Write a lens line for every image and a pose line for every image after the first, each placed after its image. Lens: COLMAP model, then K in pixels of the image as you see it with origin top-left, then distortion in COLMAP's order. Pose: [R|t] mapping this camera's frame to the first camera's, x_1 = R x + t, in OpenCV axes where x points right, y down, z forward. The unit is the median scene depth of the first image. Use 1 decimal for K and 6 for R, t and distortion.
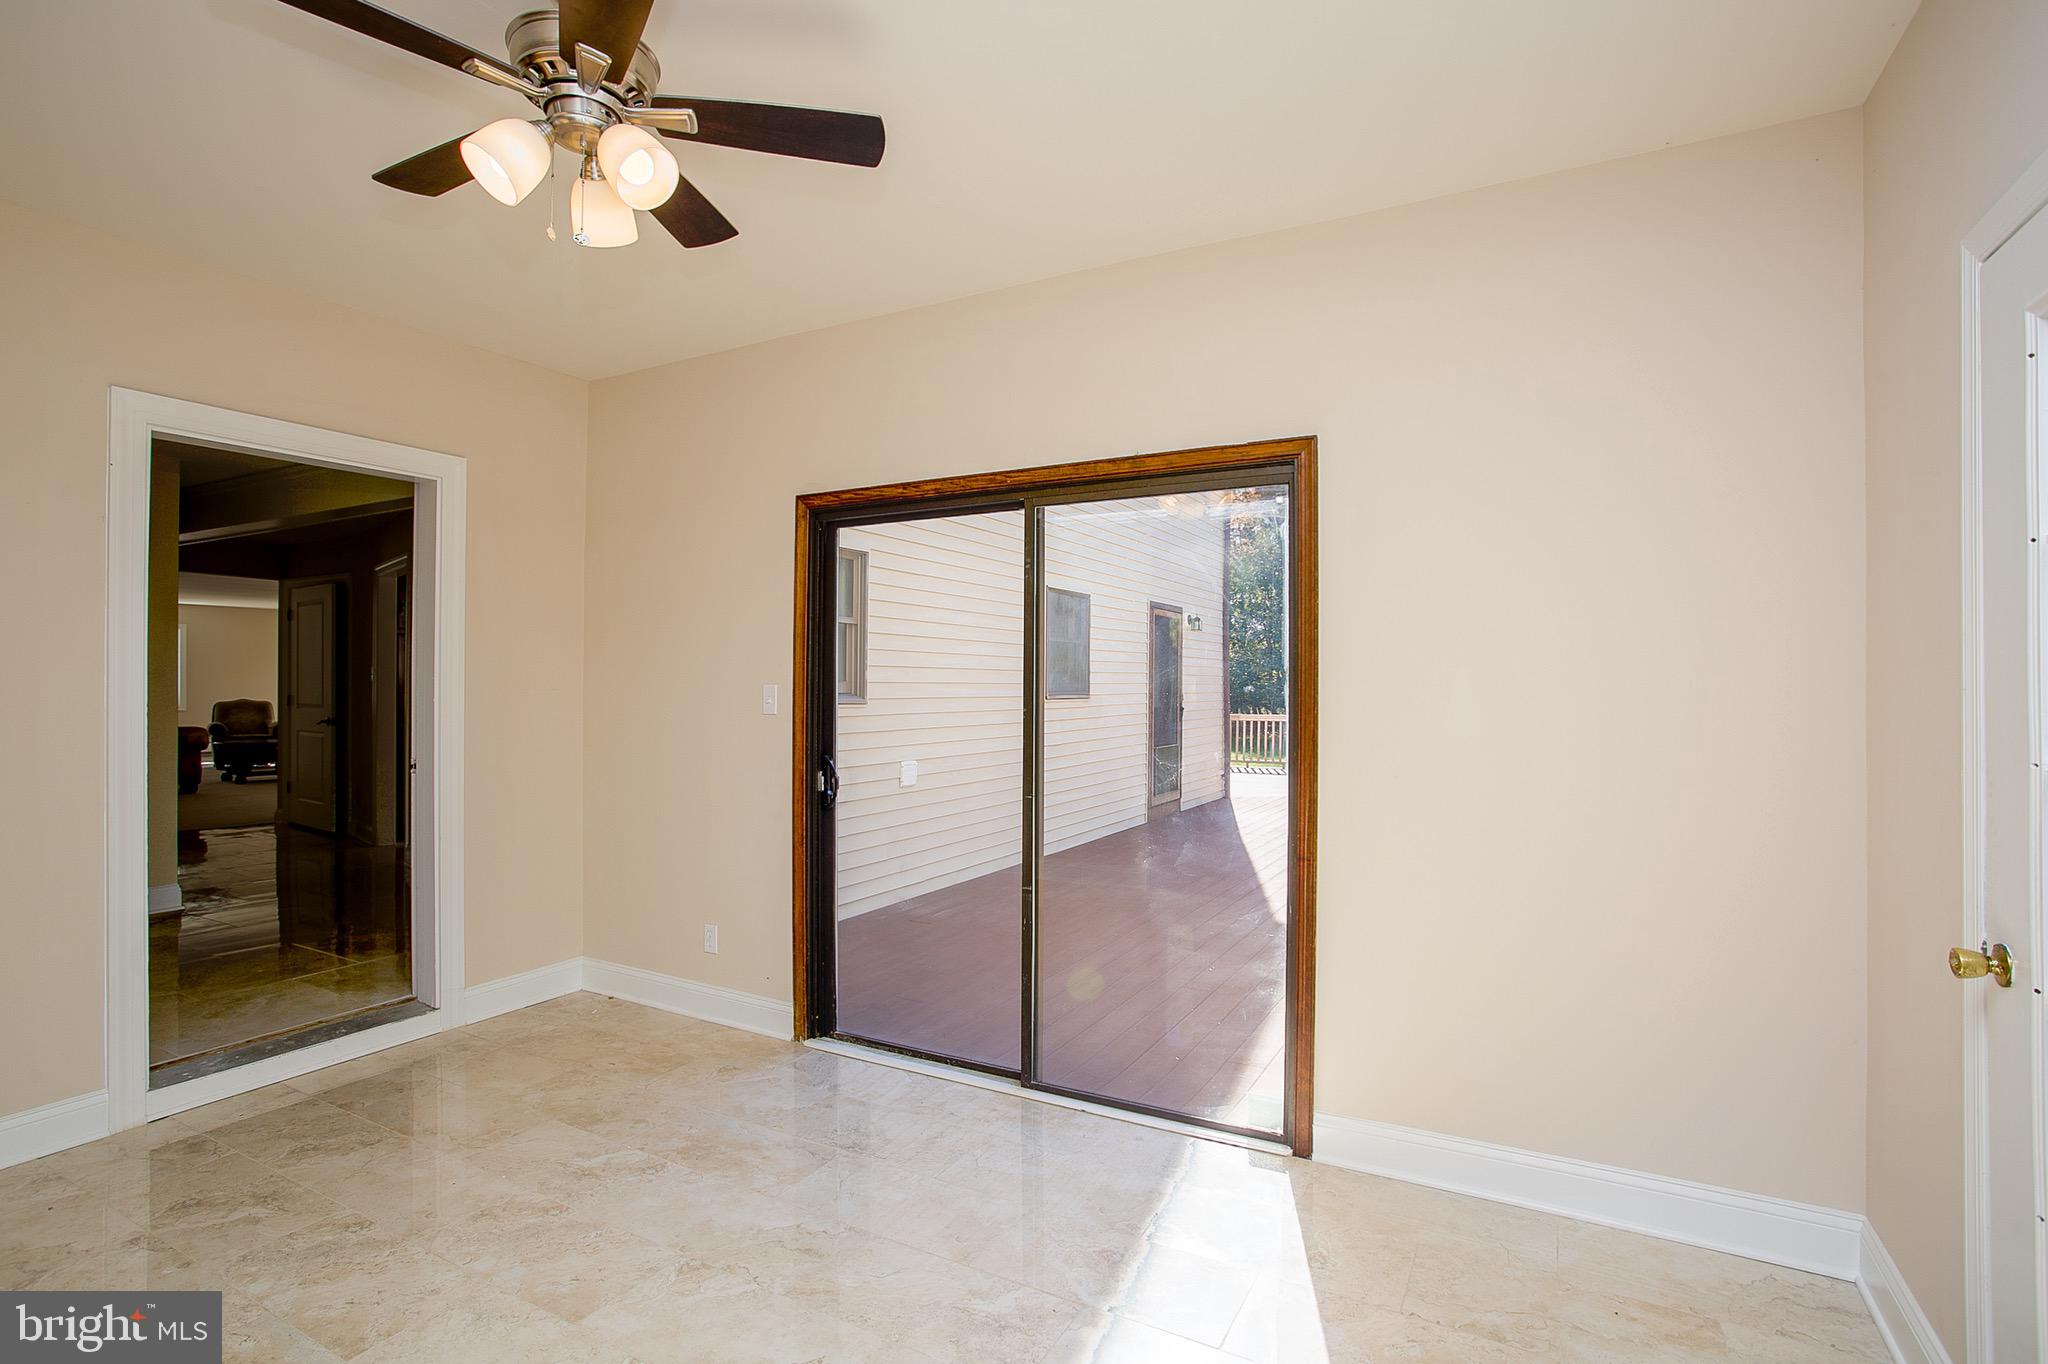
lens RADIAL K [[977.8, 0, 1024.0], [0, 977.8, 682.0], [0, 0, 1]] dist [-0.004622, -0.000234]
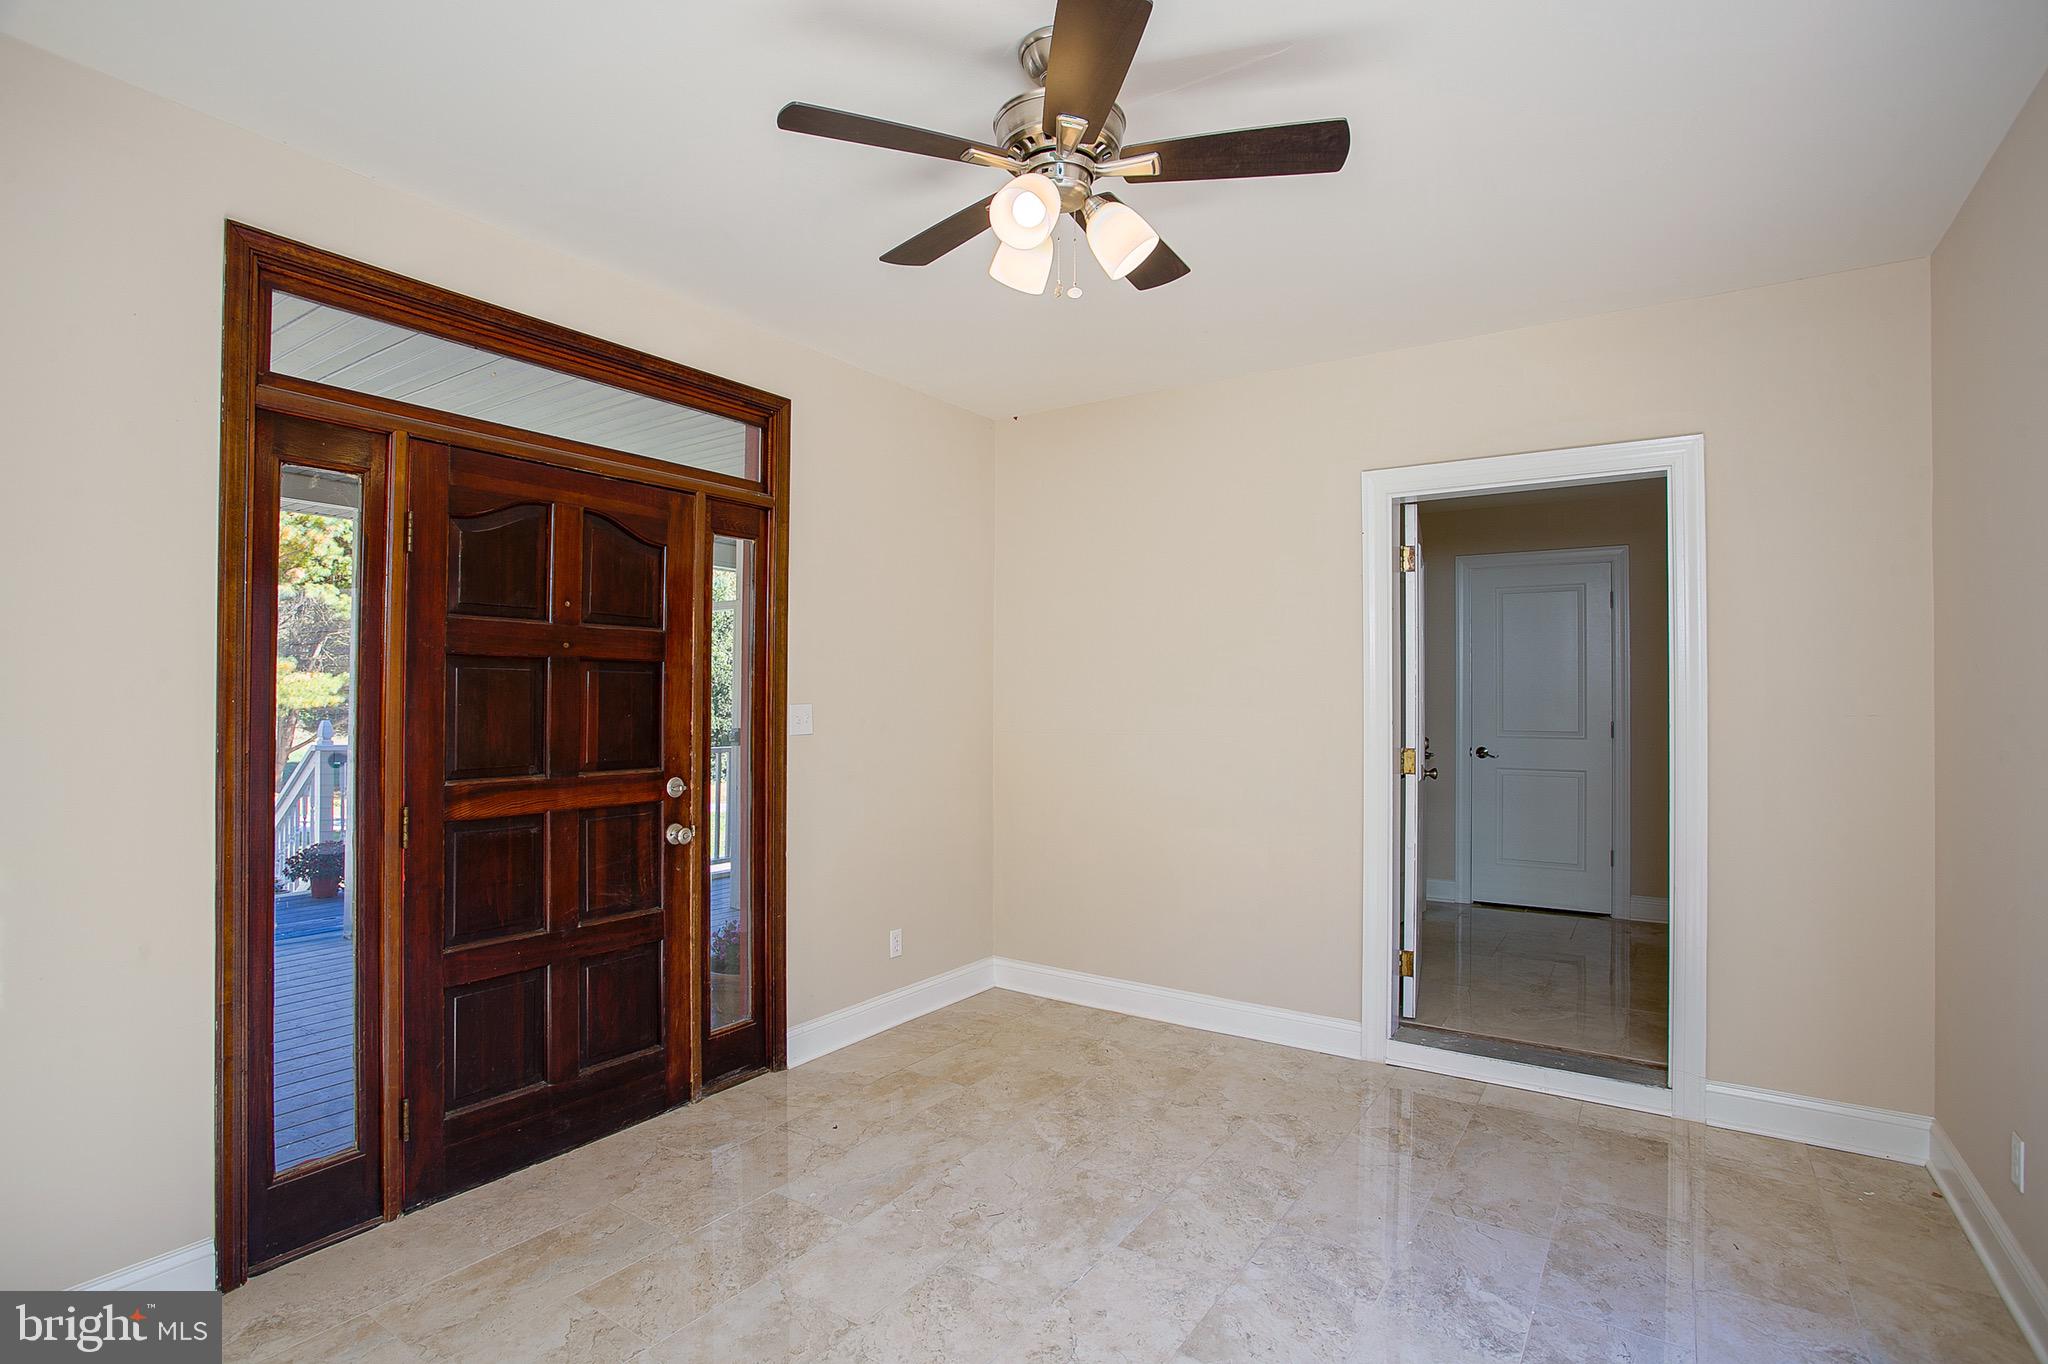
lens RADIAL K [[1024.8, 0, 1024.0], [0, 1024.8, 682.0], [0, 0, 1]] dist [-0.020700, 0.000028]
pose [[-0.080804, -0.011858, -0.996660, 0.413915], [0.002529, 0.999924, -0.012102, -0.014835], [0.996727, -0.003499, -0.080767, 0.631855]]
